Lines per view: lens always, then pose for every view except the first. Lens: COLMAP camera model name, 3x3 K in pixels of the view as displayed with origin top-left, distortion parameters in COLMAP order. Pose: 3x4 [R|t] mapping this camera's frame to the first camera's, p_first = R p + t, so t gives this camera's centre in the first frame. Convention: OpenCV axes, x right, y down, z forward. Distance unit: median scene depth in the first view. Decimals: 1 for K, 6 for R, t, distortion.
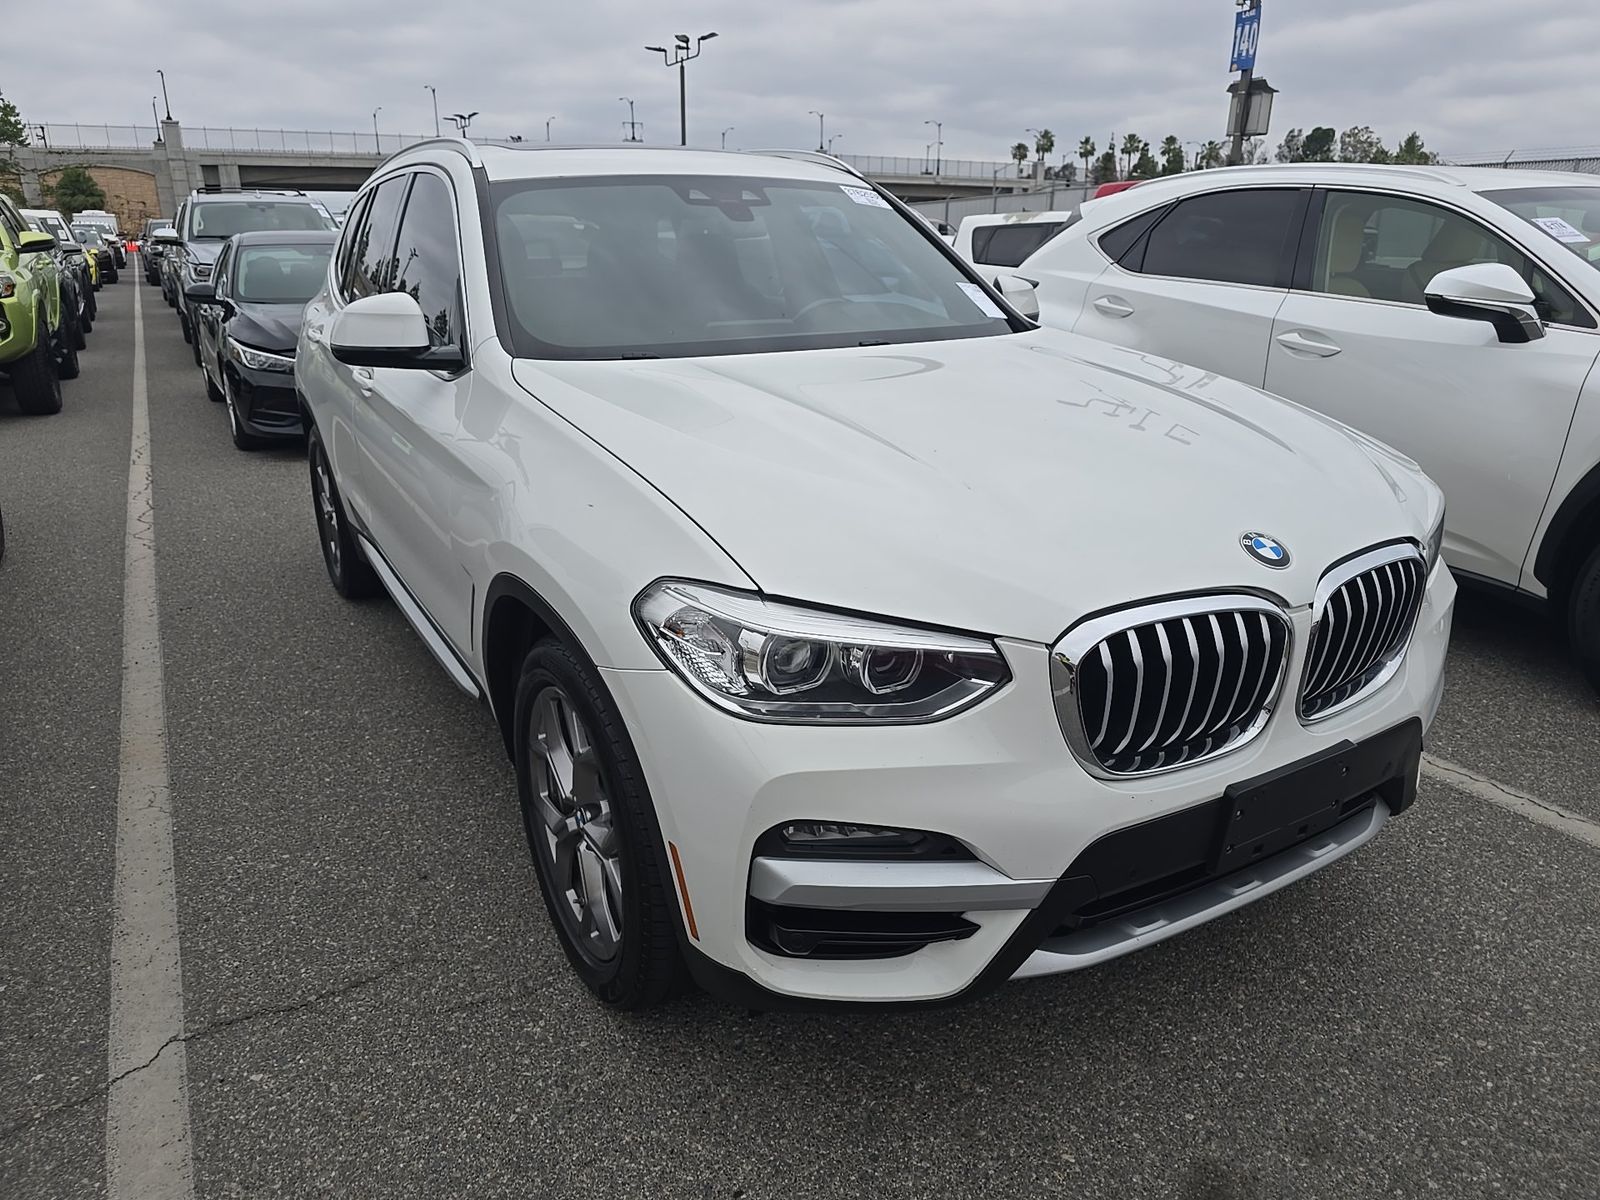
lens RADIAL K [[1096.6, 0, 792.3], [0, 1096.6, 594.3], [0, 0, 1]] dist [0.033100, -0.029617]
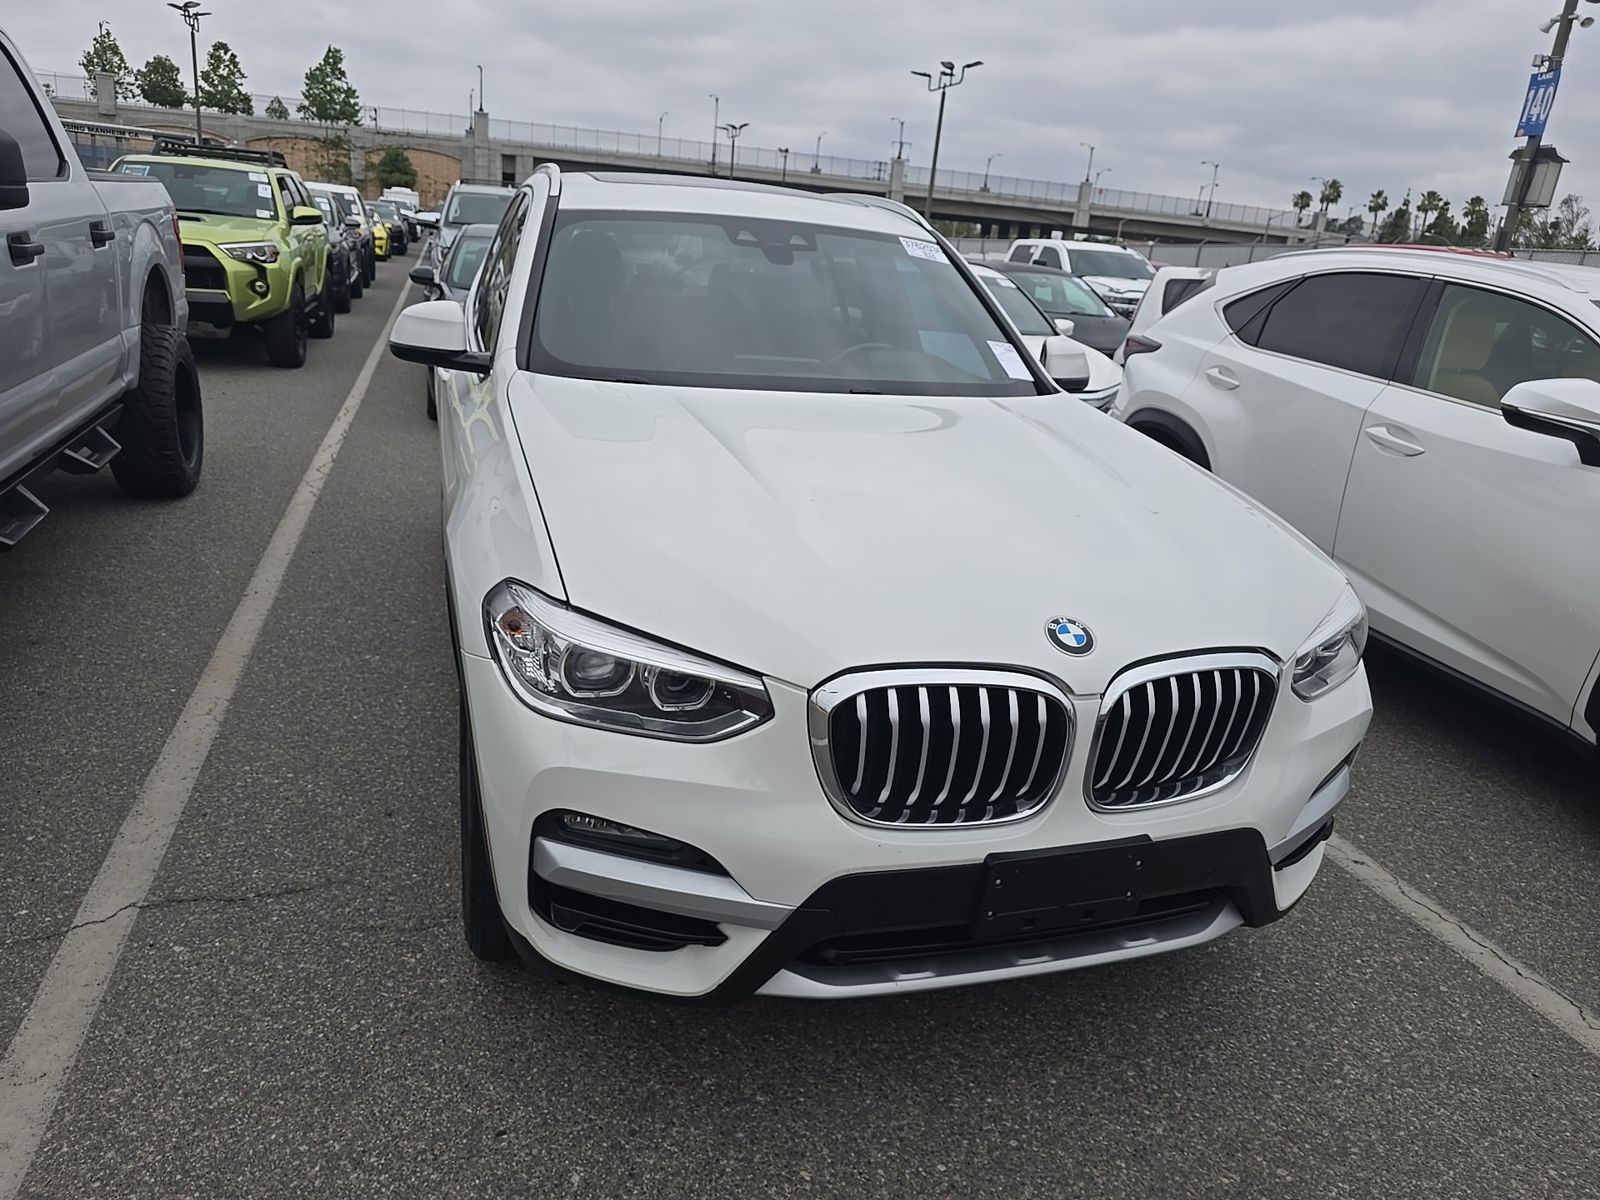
lens RADIAL K [[1096.6, 0, 799.4], [0, 1096.6, 593.1], [0, 0, 1]] dist [0.033100, -0.029617]
pose [[0.972172, 0.145451, -0.183644, 0.253716], [-0.148414, 0.988922, -0.002422, -0.027849], [0.181257, 0.029610, 0.982990, -0.042541]]
